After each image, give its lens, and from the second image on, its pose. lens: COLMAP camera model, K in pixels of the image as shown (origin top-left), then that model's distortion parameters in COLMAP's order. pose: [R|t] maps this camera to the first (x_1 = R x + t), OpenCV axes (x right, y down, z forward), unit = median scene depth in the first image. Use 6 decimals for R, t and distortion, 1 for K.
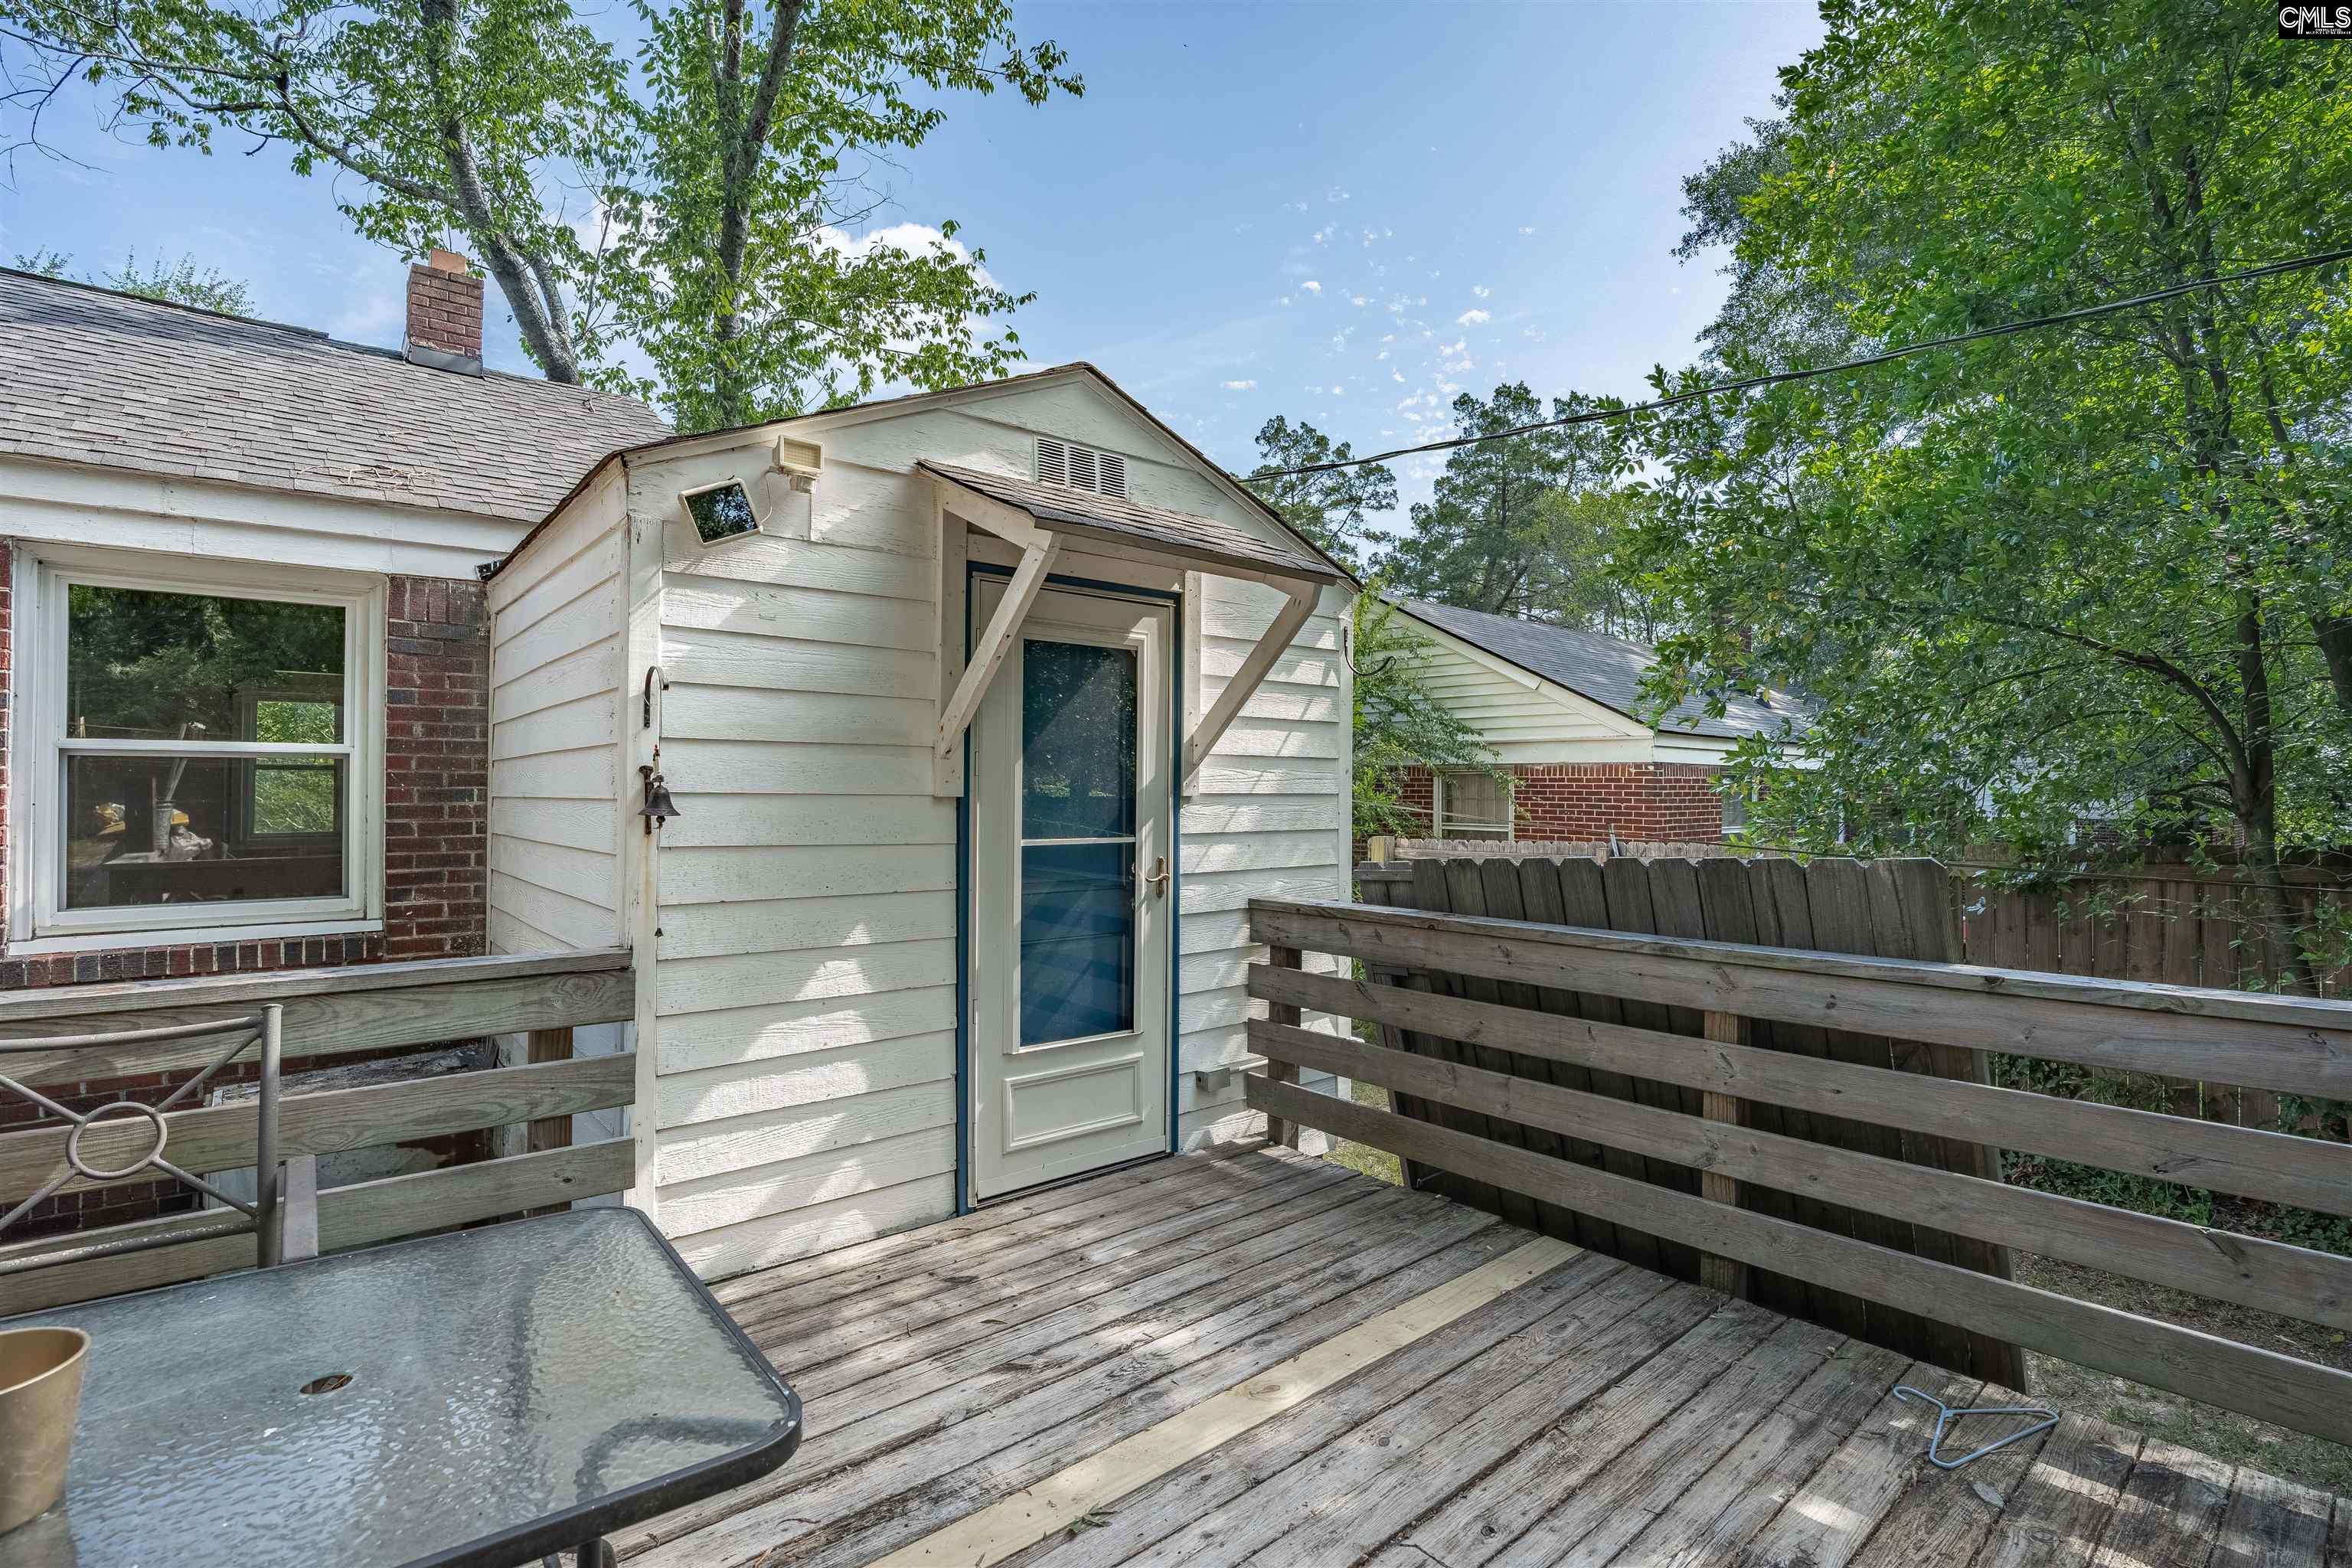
lens RADIAL K [[1120.0, 0, 1169.3], [0, 1120.0, 777.2], [0, 0, 1]] dist [-0.029843, 0.009733]
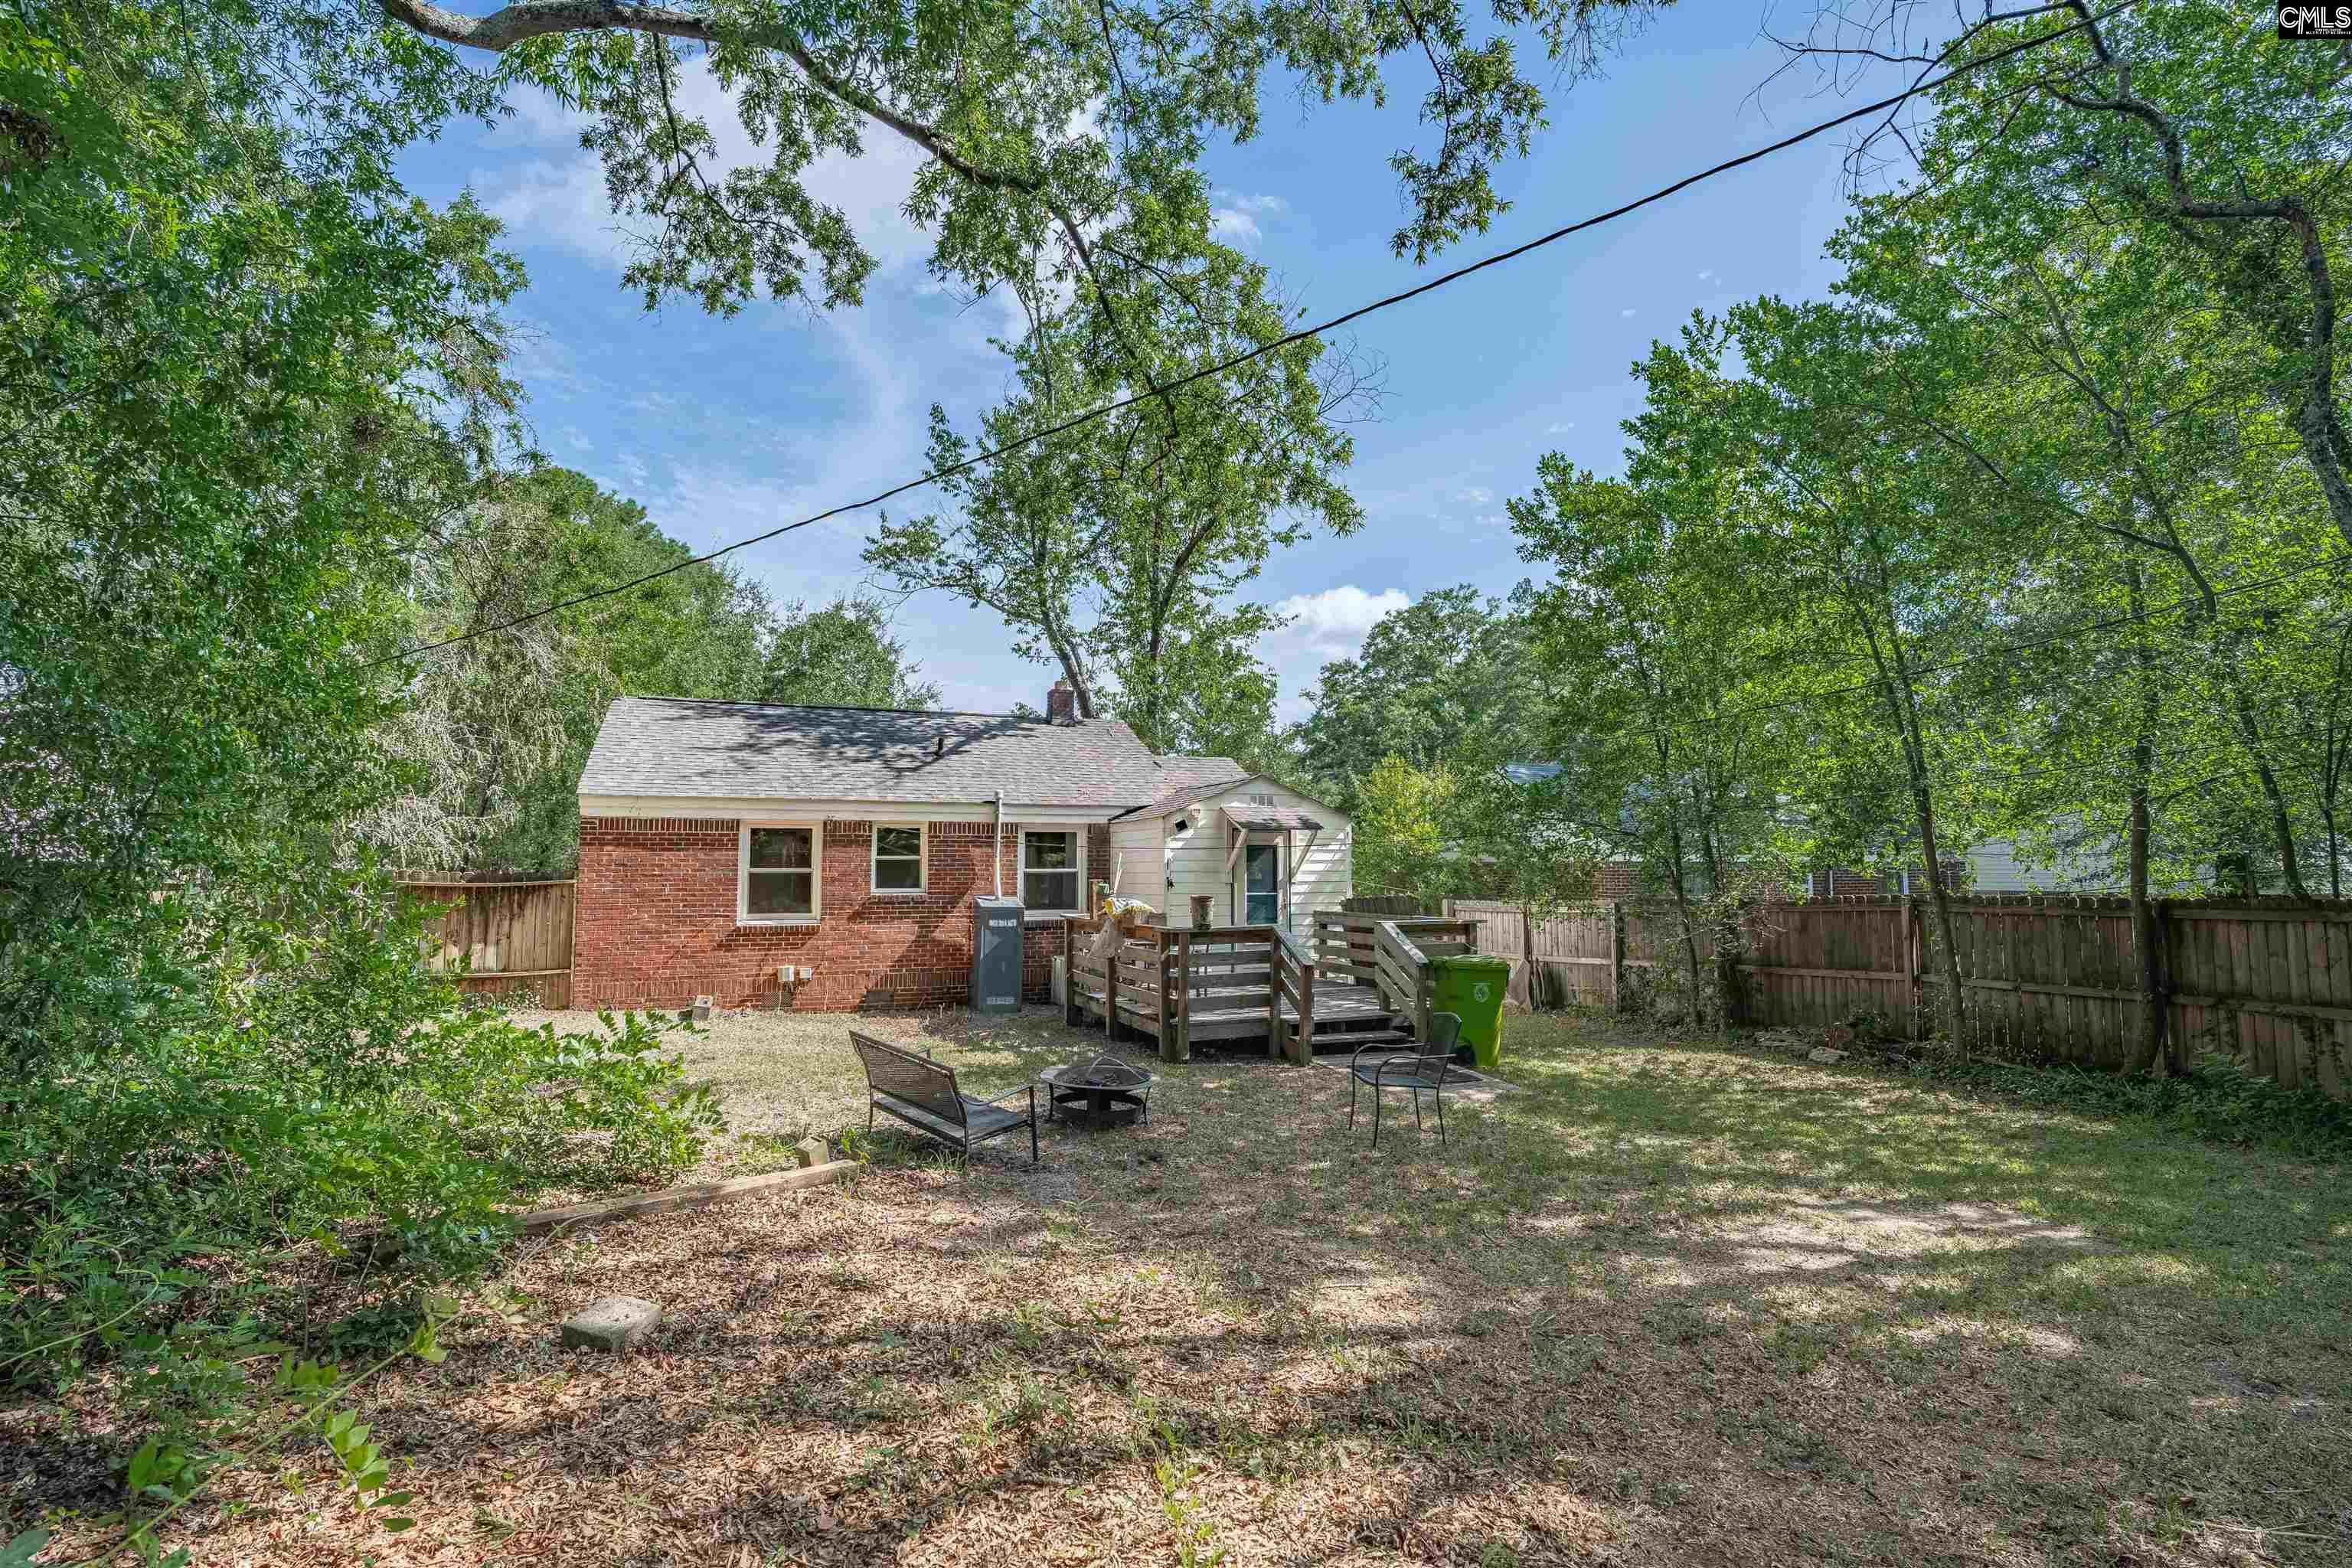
lens RADIAL K [[1120.0, 0, 1169.3], [0, 1120.0, 777.2], [0, 0, 1]] dist [-0.029843, 0.009733]
pose [[0.952315, -0.025664, -0.304035, 0.777537], [0.004301, 0.997486, -0.070729, -0.071208], [0.305086, 0.066048, 0.950032, -2.742560]]
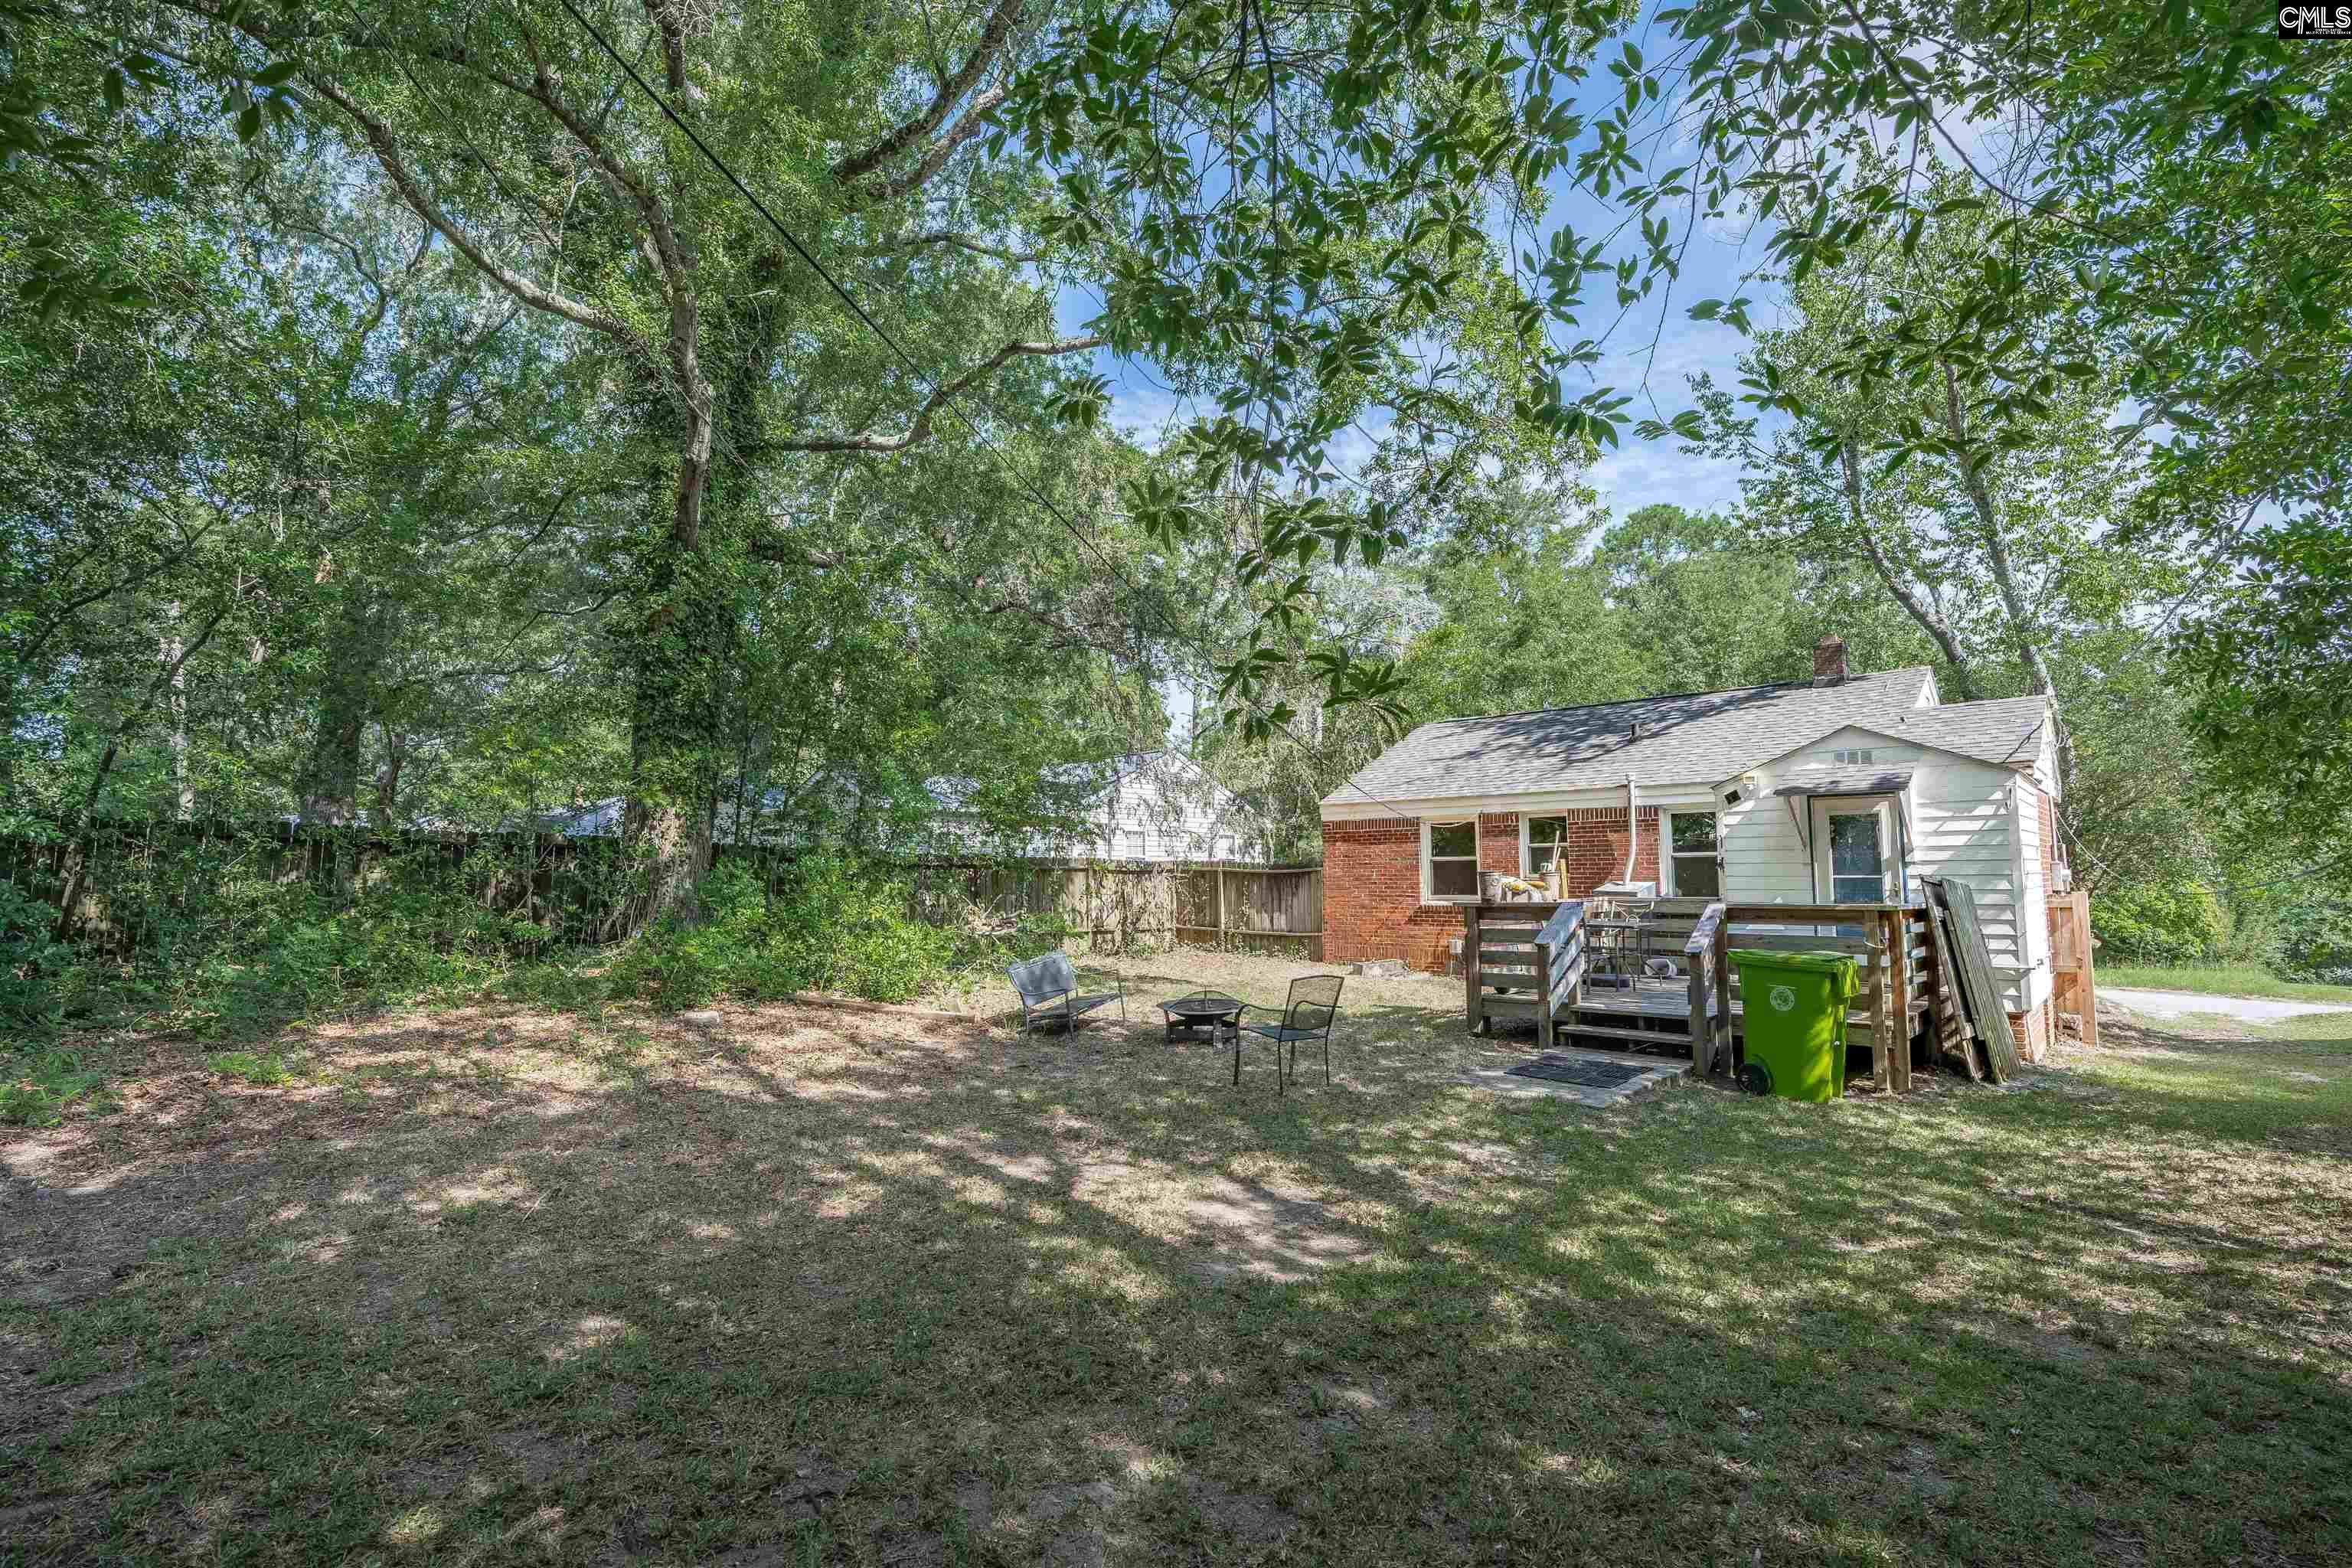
lens RADIAL K [[1120.0, 0, 1169.3], [0, 1120.0, 777.2], [0, 0, 1]] dist [-0.029843, 0.009733]
pose [[0.105078, -0.091939, -0.990205, 2.625067], [0.012984, 0.995759, -0.091077, 0.035422], [0.994379, -0.003286, 0.105826, -1.163560]]
